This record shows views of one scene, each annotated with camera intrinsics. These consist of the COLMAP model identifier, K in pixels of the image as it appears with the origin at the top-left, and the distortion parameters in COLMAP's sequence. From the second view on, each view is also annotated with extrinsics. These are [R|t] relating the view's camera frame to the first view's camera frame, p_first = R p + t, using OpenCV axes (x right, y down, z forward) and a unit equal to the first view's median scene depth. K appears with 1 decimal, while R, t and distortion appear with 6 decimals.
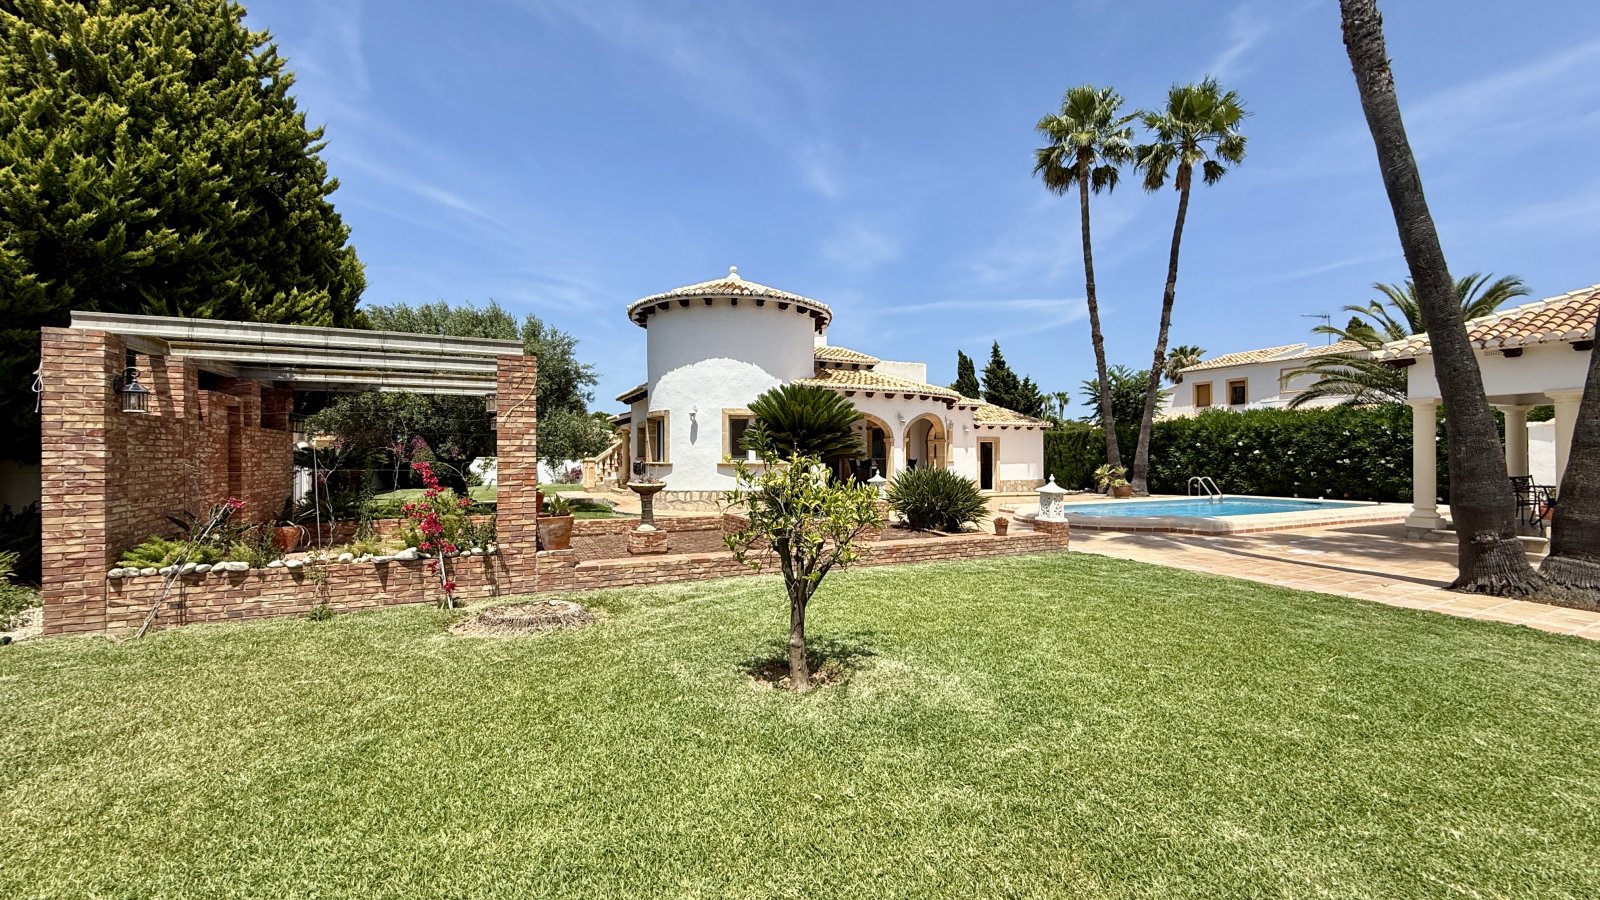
lens RADIAL K [[640.8, 0, 800.0], [0, 640.8, 450.0], [0, 0, 1]] dist [0.000796, 0.000151]
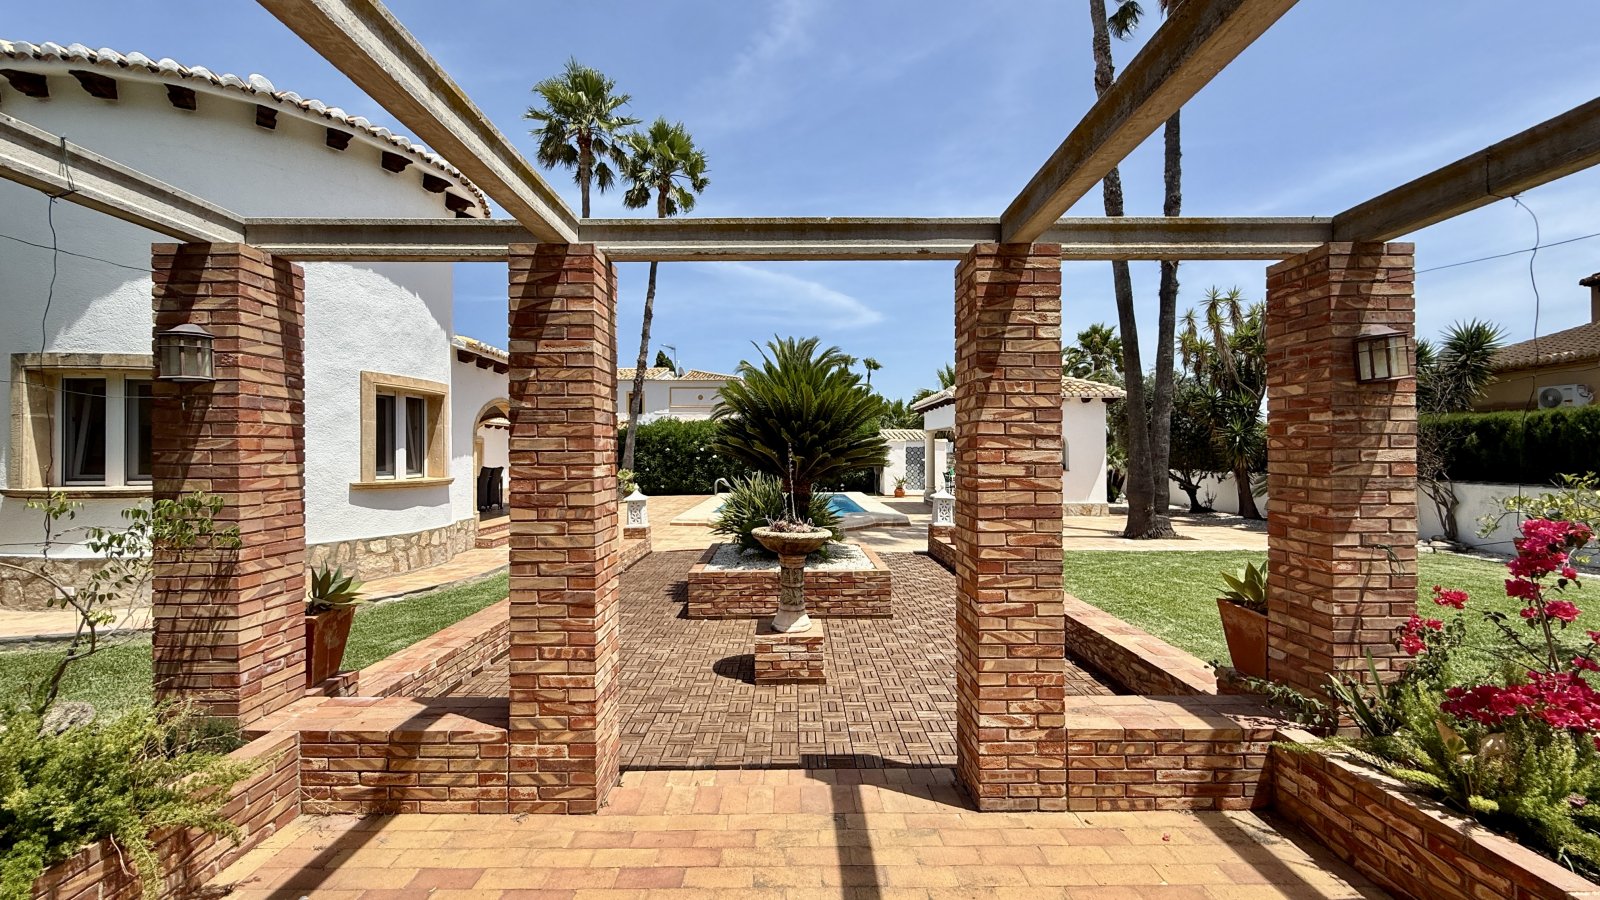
lens RADIAL K [[640.8, 0, 800.0], [0, 640.8, 450.0], [0, 0, 1]] dist [0.000796, 0.000151]
pose [[0.401614, 0.004985, 0.915795, -0.309168], [-0.000312, 0.999986, -0.005307, -0.002142], [-0.915809, 0.001845, 0.401610, 0.358700]]
